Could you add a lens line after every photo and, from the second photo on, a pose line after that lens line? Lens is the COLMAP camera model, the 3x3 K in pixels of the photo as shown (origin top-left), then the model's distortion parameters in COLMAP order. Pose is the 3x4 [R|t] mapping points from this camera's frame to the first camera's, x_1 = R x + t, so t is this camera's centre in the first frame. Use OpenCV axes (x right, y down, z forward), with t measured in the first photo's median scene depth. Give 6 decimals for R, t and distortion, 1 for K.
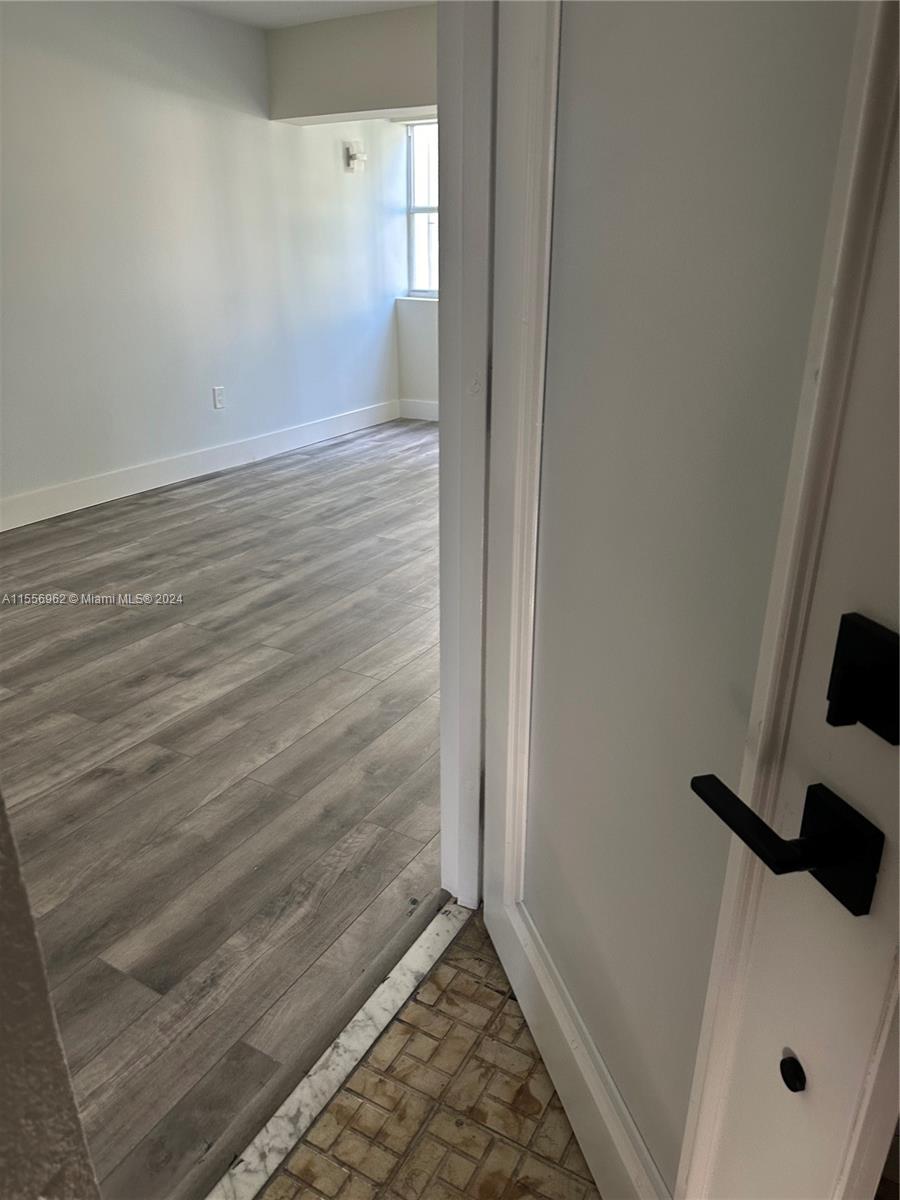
lens RADIAL K [[836.1, 0, 461.7], [0, 836.1, 599.4], [0, 0, 1]] dist [0.103146, -0.132439]
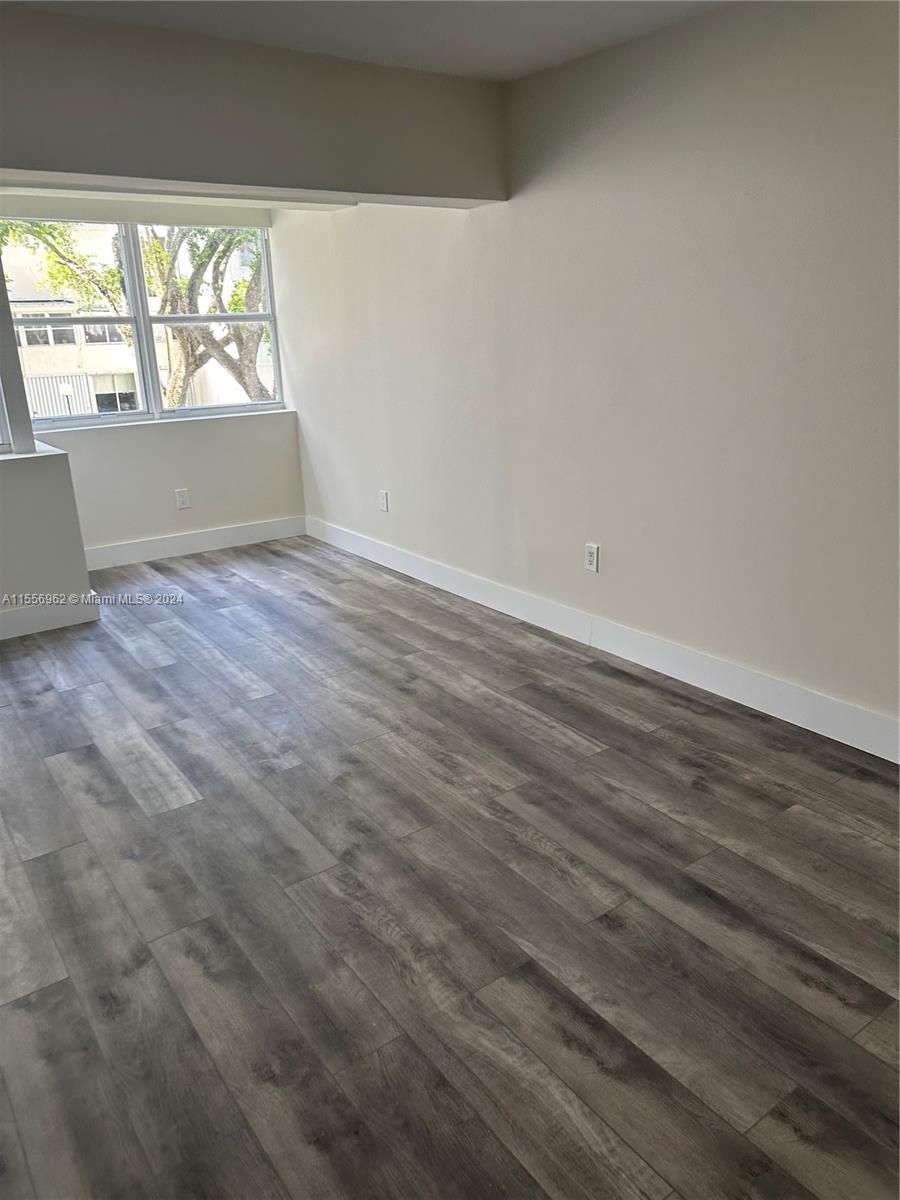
lens RADIAL K [[827.1, 0, 458.9], [0, 827.1, 605.0], [0, 0, 1]] dist [0.122714, -0.220532]
pose [[0.402119, -0.306052, 0.862921, -0.358068], [0.375865, 0.914581, 0.149222, -0.274469], [-0.834880, 0.264337, 0.482805, 0.526897]]
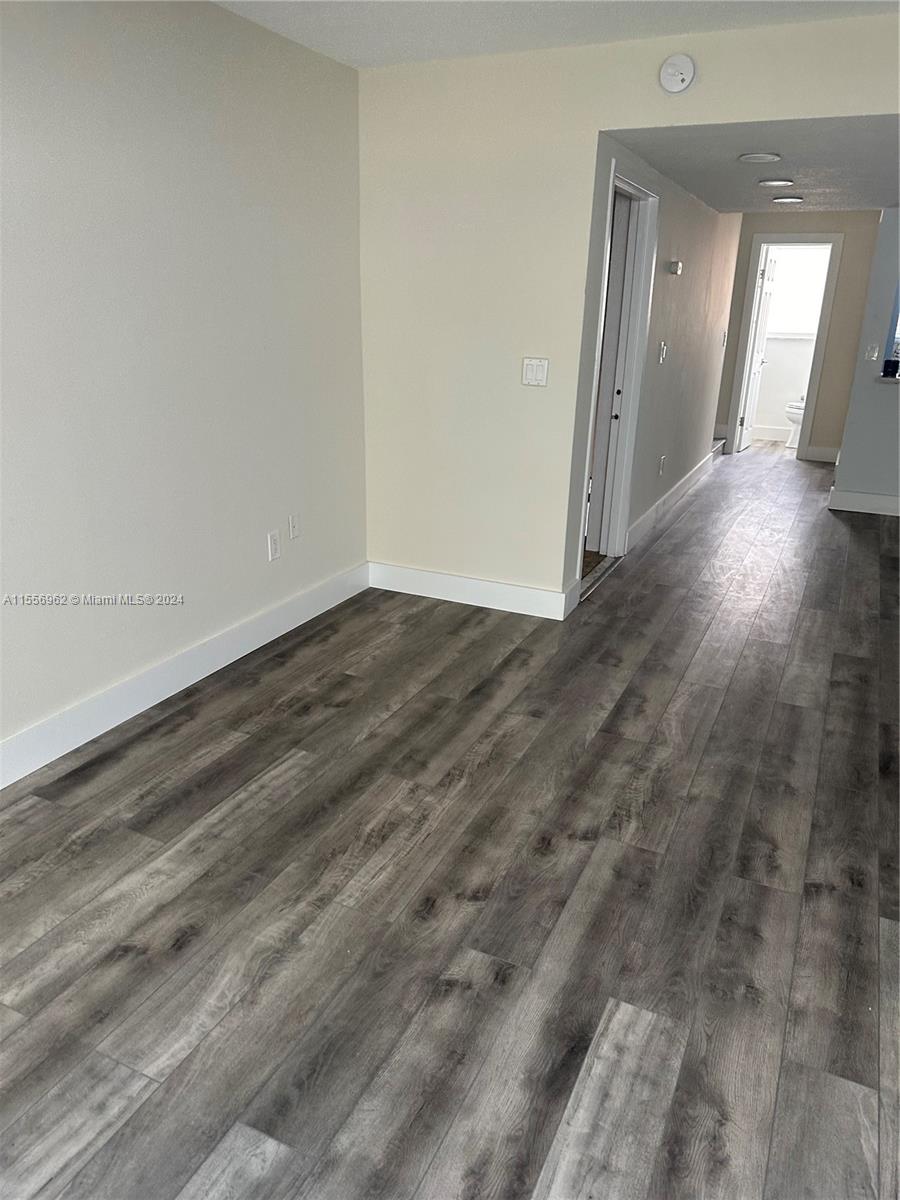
lens RADIAL K [[854.1, 0, 443.1], [0, 854.1, 592.0], [0, 0, 1]] dist [0.091040, -0.151791]
pose [[-0.996944, 0.007032, -0.077804, 0.261439], [-0.045903, 0.753156, 0.656239, -0.602390], [0.063213, 0.657805, -0.750531, 1.320896]]
